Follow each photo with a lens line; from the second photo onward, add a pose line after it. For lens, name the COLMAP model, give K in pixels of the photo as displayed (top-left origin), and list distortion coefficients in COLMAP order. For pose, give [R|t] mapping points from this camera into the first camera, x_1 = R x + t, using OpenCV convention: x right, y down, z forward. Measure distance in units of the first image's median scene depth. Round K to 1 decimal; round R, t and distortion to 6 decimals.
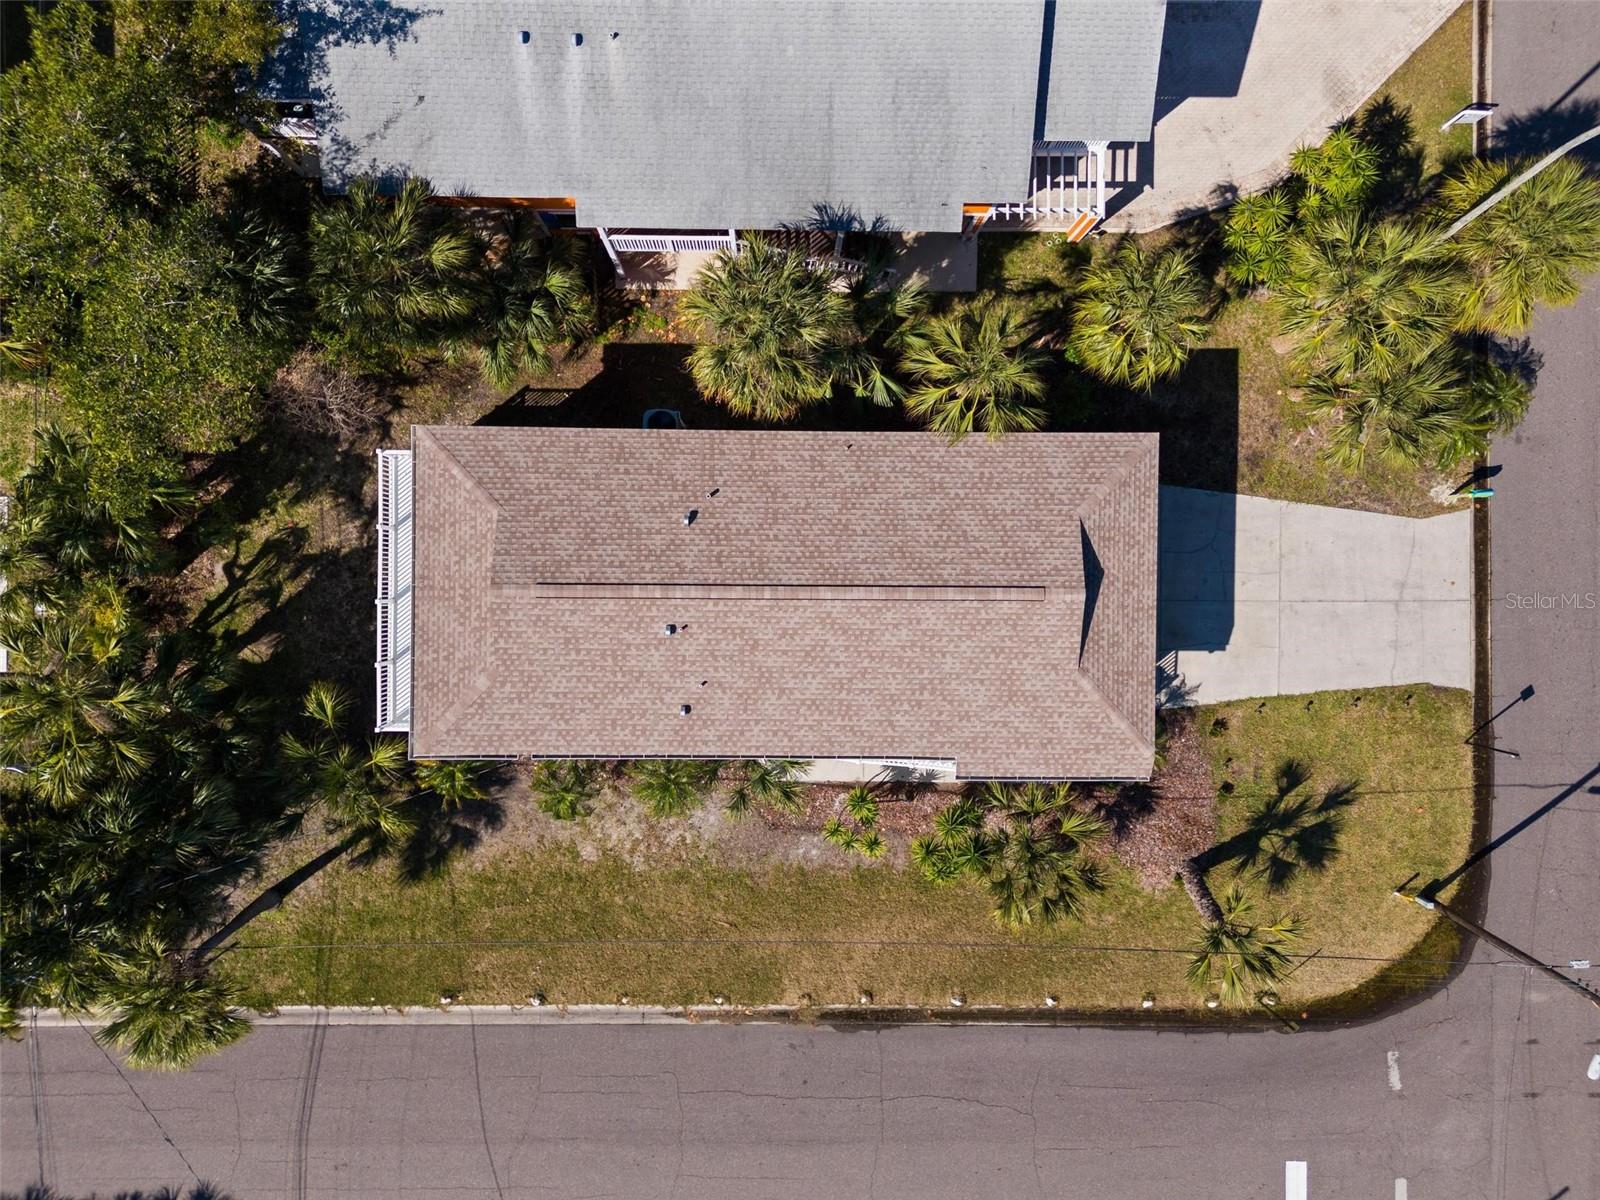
lens RADIAL K [[1167.7, 0, 800.0], [0, 1167.7, 600.0], [0, 0, 1]] dist [0.082061, -0.082218]
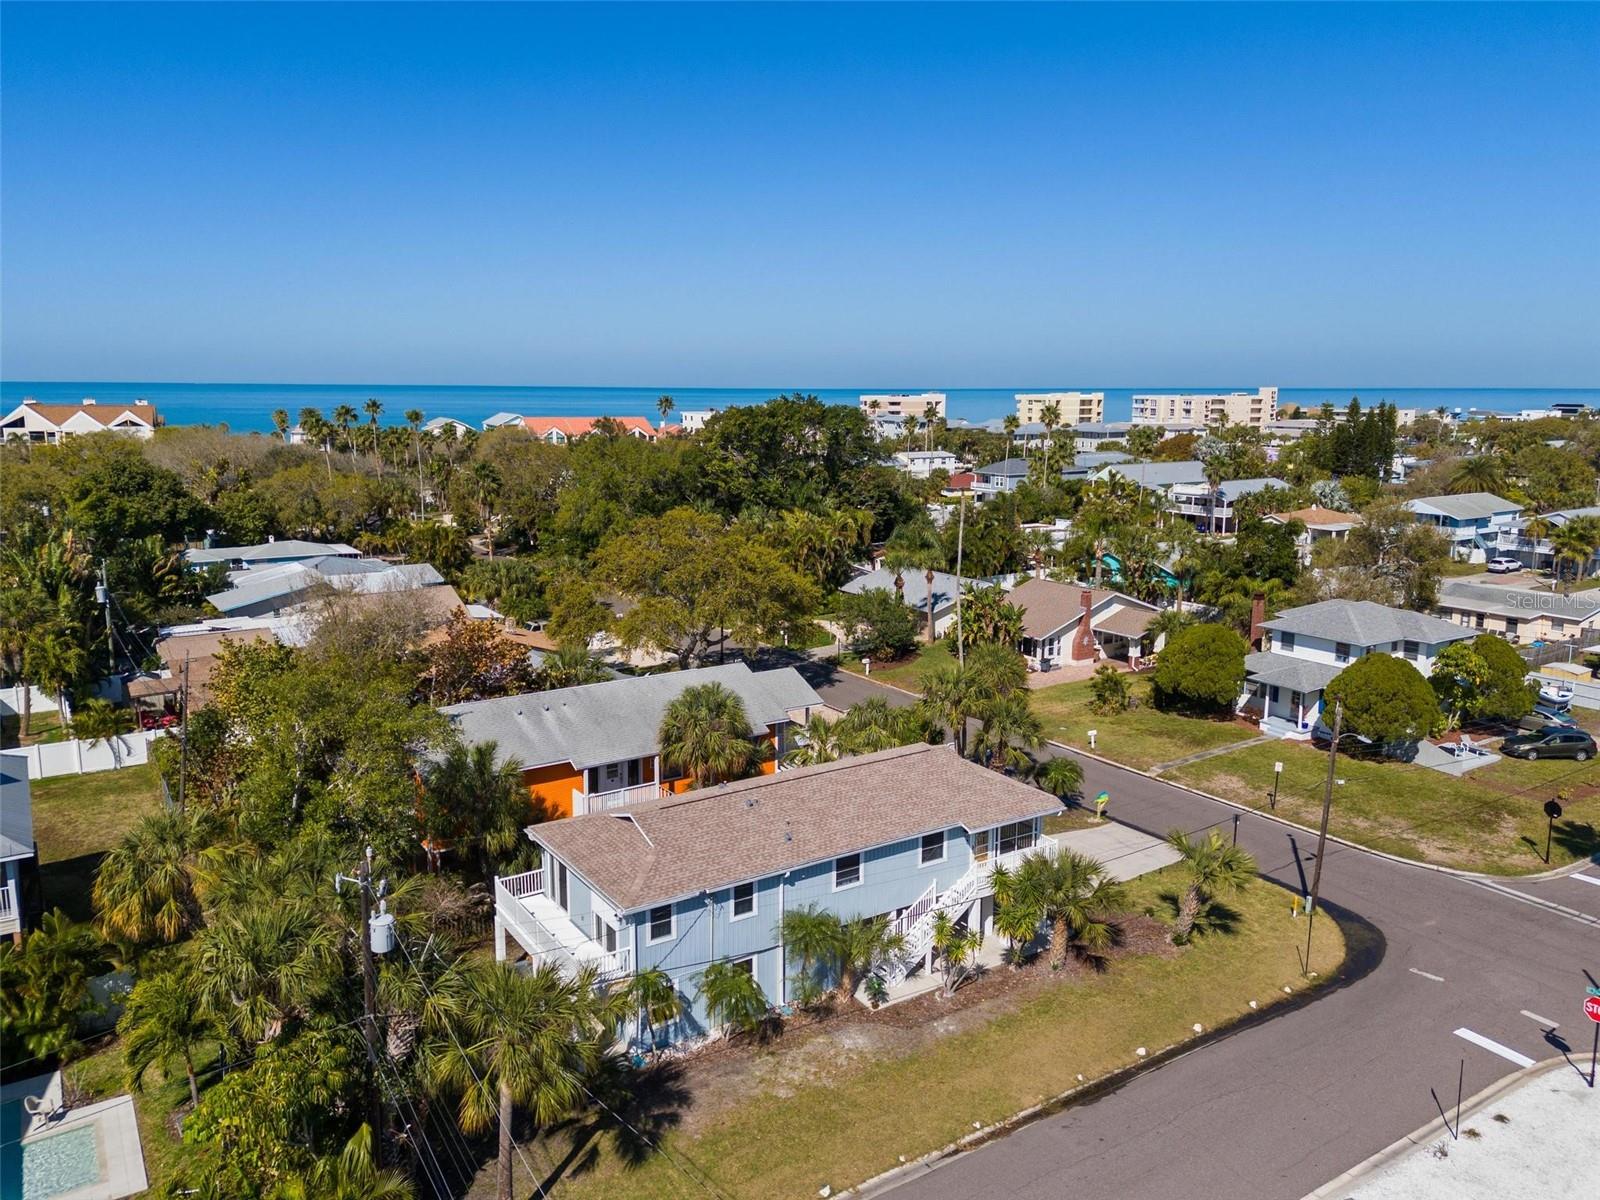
lens RADIAL K [[1167.7, 0, 800.0], [0, 1167.7, 600.0], [0, 0, 1]] dist [0.082061, -0.082218]
pose [[0.828557, -0.123888, 0.546026, -0.677614], [0.559562, 0.149125, -0.815262, 0.998790], [0.019576, 0.981027, 0.192881, 0.375218]]
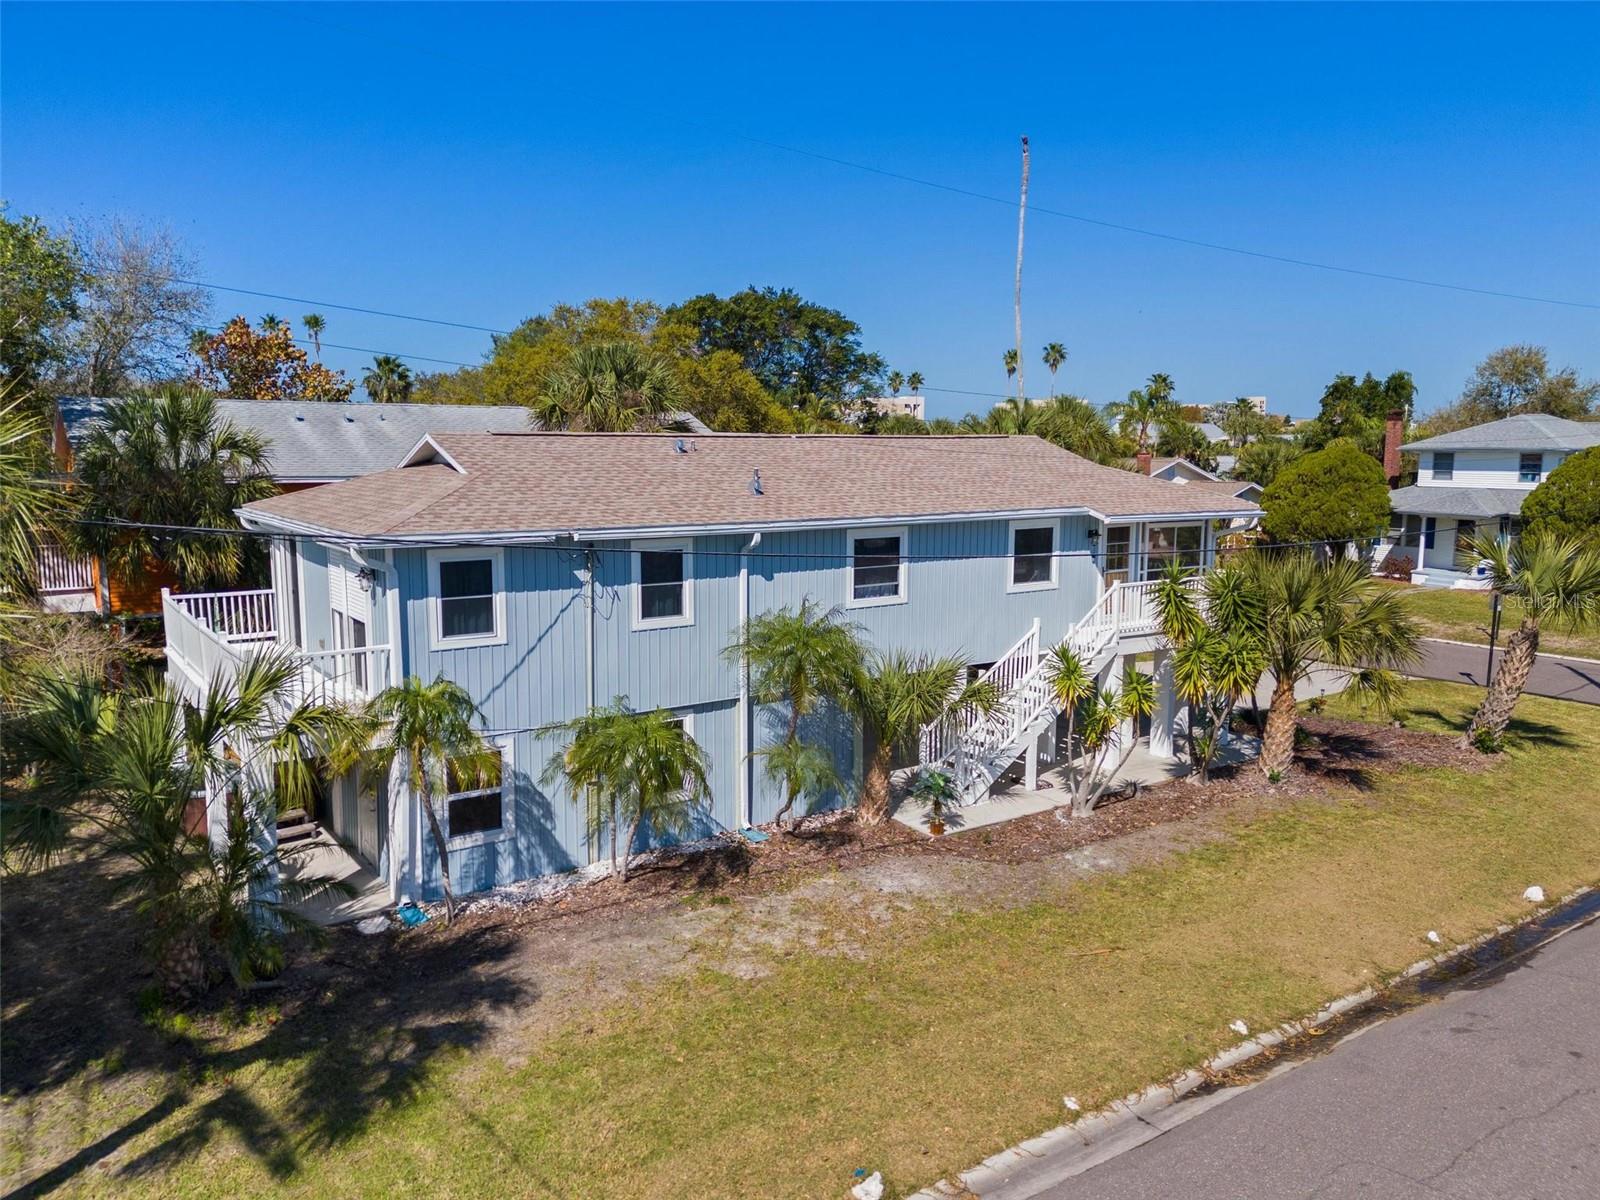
lens RADIAL K [[1167.7, 0, 800.0], [0, 1167.7, 600.0], [0, 0, 1]] dist [0.082061, -0.082218]
pose [[0.814552, -0.103401, 0.570800, -0.393752], [0.579725, 0.110221, -0.807323, 0.555013], [0.020564, 0.988514, 0.149725, 0.799976]]
